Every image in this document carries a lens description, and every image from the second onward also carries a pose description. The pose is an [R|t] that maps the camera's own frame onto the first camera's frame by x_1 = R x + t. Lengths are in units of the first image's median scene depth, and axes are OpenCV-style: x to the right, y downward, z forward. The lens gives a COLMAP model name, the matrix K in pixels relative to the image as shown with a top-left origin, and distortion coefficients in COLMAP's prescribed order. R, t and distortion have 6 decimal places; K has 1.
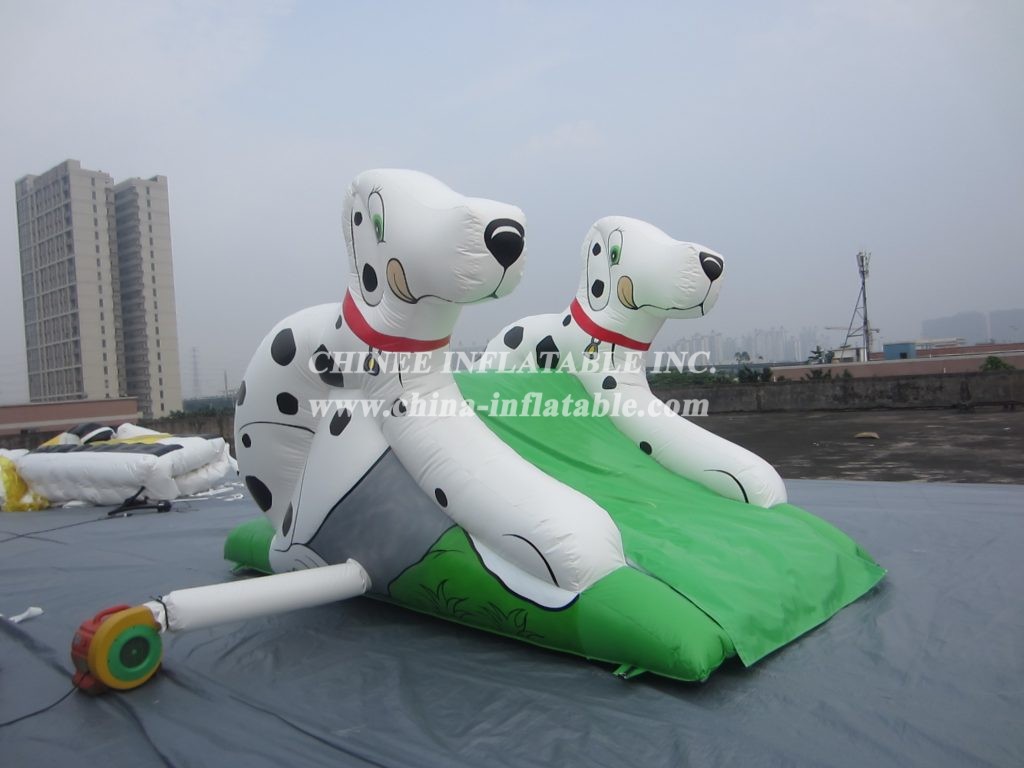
lens RADIAL K [[708.8, 0, 512.0], [0, 708.8, 384.0], [0, 0, 1]] dist [-0.007666, -0.002722]
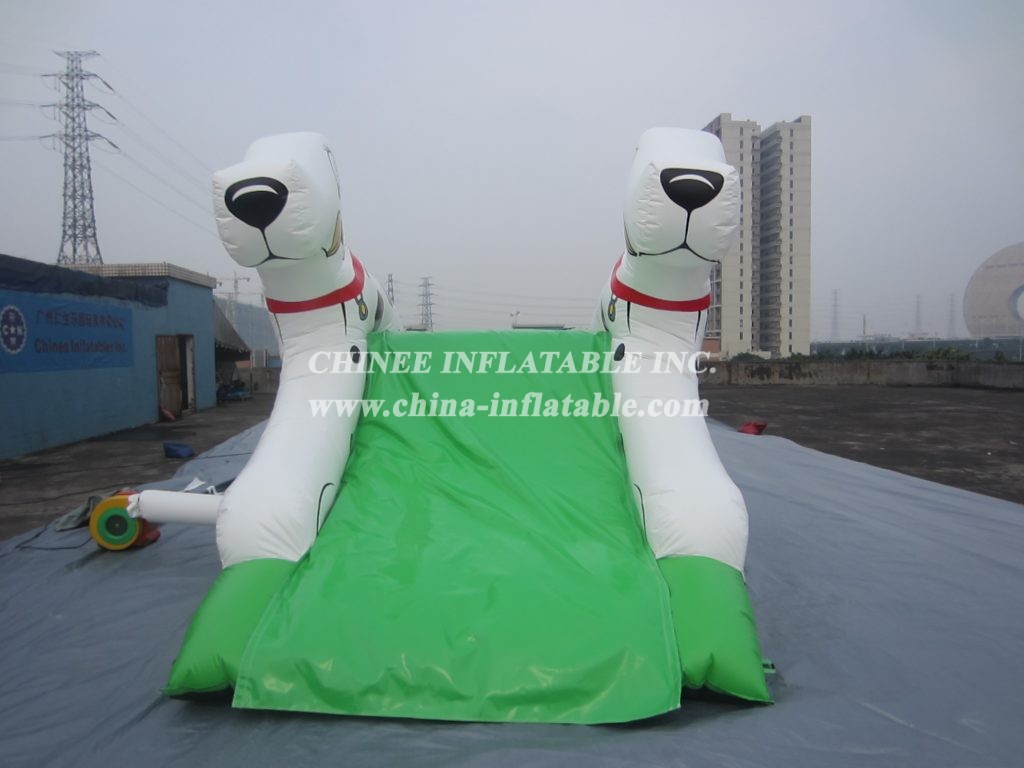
lens RADIAL K [[737.7, 0, 511.7], [0, 737.7, 378.7], [0, 0, 1]] dist [-0.004302, -0.000918]
pose [[0.676533, 0.084715, -0.731523, 0.954157], [-0.032608, 0.995833, 0.085167, -0.056210], [0.735690, -0.033764, 0.676476, 0.552612]]
